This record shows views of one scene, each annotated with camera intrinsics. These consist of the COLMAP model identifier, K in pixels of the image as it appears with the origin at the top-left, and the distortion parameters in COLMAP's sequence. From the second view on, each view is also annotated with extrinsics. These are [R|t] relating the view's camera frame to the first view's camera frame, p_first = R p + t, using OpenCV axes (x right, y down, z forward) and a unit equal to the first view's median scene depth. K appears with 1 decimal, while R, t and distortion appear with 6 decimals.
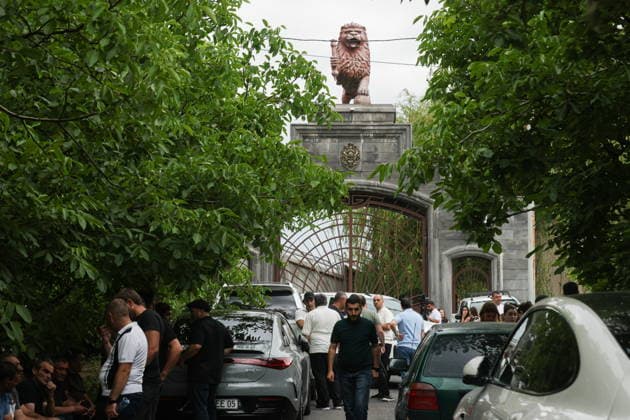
lens RADIAL K [[2743.6, 0, 315.8], [0, 2743.6, 211.4], [0, 0, 1]] dist [0.629903, 0.000000]
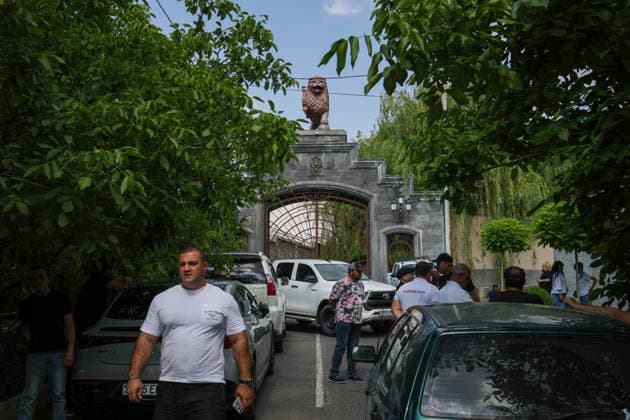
lens RADIAL K [[2743.6, 0, 314.7], [0, 2743.6, 209.6], [0, 0, 1]] dist [0.629903, 0.000000]
pose [[0.999817, -0.008400, 0.017195, -0.013279], [0.008174, 0.999880, 0.013190, -0.015799], [-0.017304, -0.013047, 0.999765, -0.455979]]
